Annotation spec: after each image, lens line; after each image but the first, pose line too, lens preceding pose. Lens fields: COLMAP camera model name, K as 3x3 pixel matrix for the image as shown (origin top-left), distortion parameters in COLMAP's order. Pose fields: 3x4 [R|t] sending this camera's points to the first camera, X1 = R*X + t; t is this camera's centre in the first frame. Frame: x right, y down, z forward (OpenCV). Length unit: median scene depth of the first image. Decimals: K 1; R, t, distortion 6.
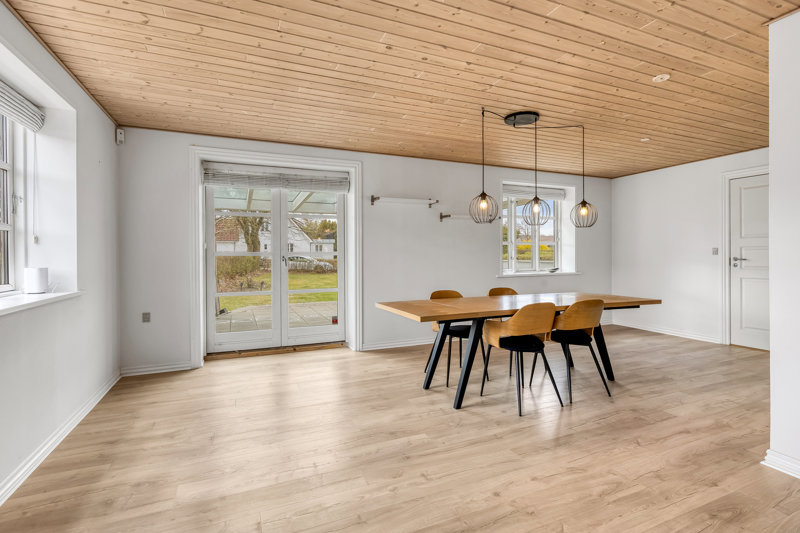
lens RADIAL K [[385.4, 0, 400.4], [0, 385.4, 257.9], [0, 0, 1]] dist [-0.002462, -0.000304]
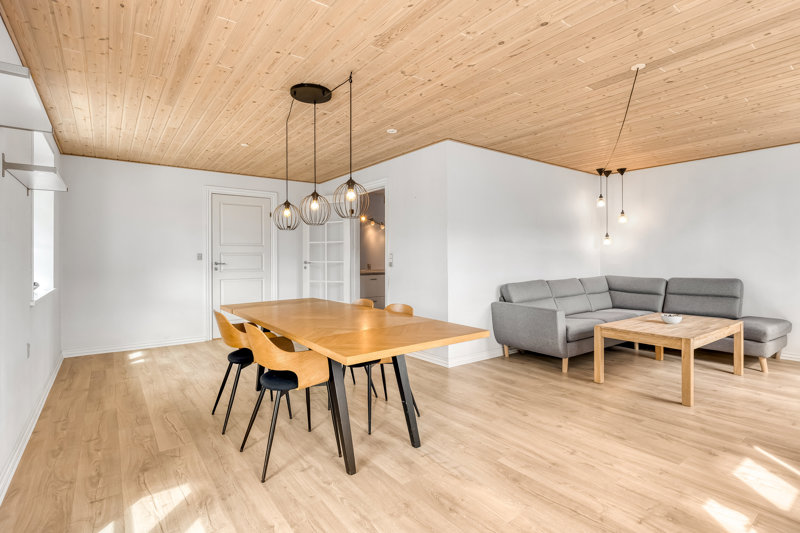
lens RADIAL K [[394.1, 0, 400.1], [0, 394.1, 255.2], [0, 0, 1]] dist [-0.004443, -0.000684]
pose [[-0.236073, 0.010092, 0.971683, -0.809413], [0.015479, 0.999858, -0.006624, -0.011710], [-0.971612, 0.013477, -0.236195, 1.503833]]
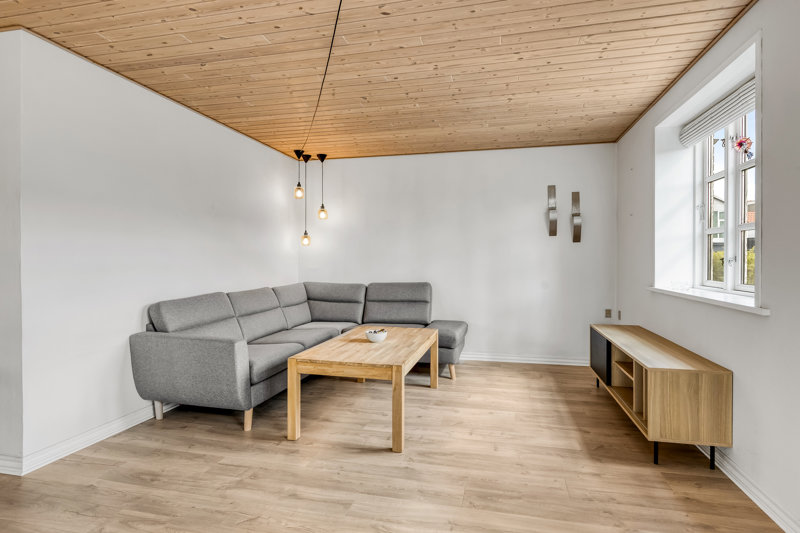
lens RADIAL K [[431.2, 0, 399.5], [0, 431.2, 262.8], [0, 0, 1]] dist [-0.002773, 0.000796]
pose [[-0.804285, -0.000170, 0.594244, -0.424951], [0.010595, 0.999837, 0.014626, -0.008484], [-0.594149, 0.018059, -0.804152, 1.158315]]
